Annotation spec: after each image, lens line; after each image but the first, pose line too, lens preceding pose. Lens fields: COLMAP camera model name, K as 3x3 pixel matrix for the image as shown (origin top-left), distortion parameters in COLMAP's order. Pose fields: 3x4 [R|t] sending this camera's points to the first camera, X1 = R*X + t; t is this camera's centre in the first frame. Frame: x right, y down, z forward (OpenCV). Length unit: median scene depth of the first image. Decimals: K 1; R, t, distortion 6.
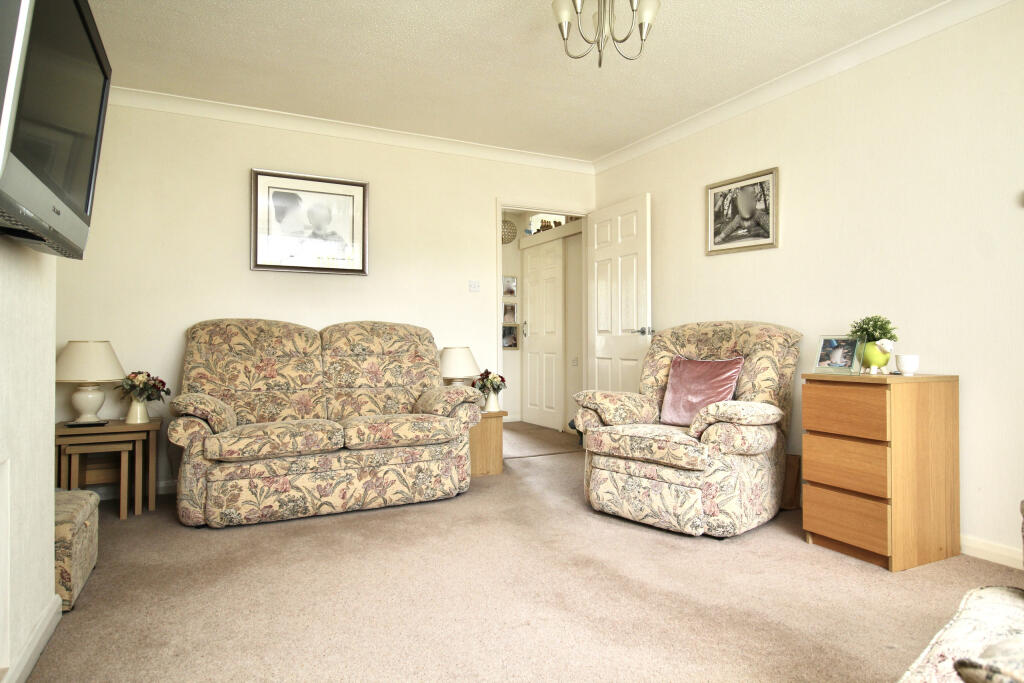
lens RADIAL K [[606.2, 0, 515.6], [0, 606.2, 338.1], [0, 0, 1]] dist [0.002894, 0.000303]
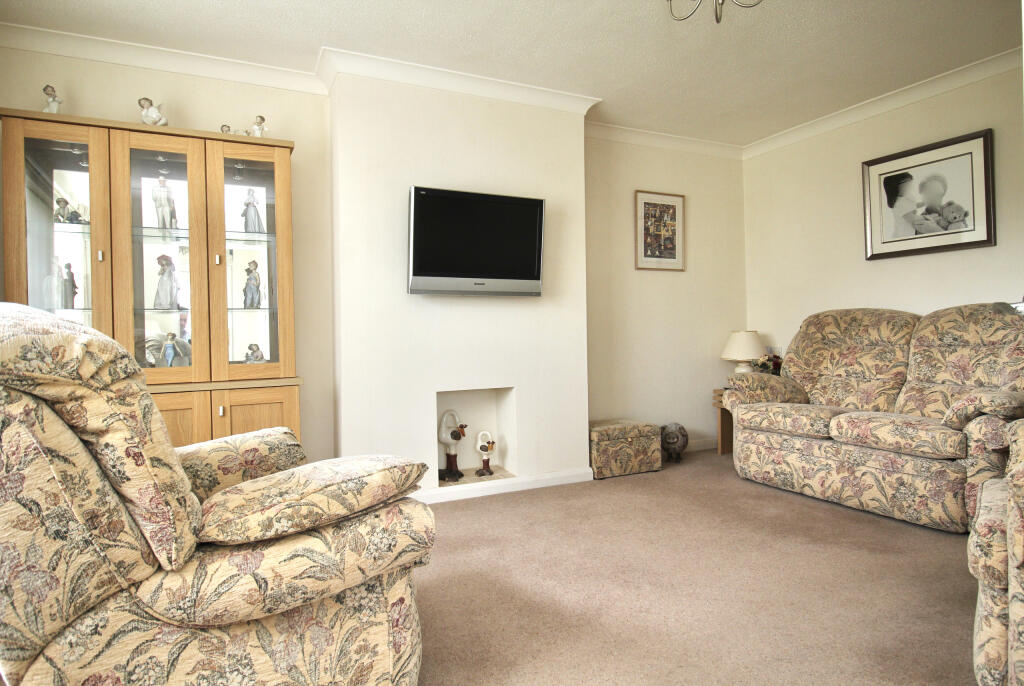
lens RADIAL K [[606.2, 0, 514.0], [0, 606.2, 337.7], [0, 0, 1]] dist [0.002894, 0.000303]
pose [[-0.006607, 0.010944, -0.999918, 0.699107], [0.023365, 0.999669, 0.010787, -0.007562], [0.999705, -0.023291, -0.006861, 0.470411]]
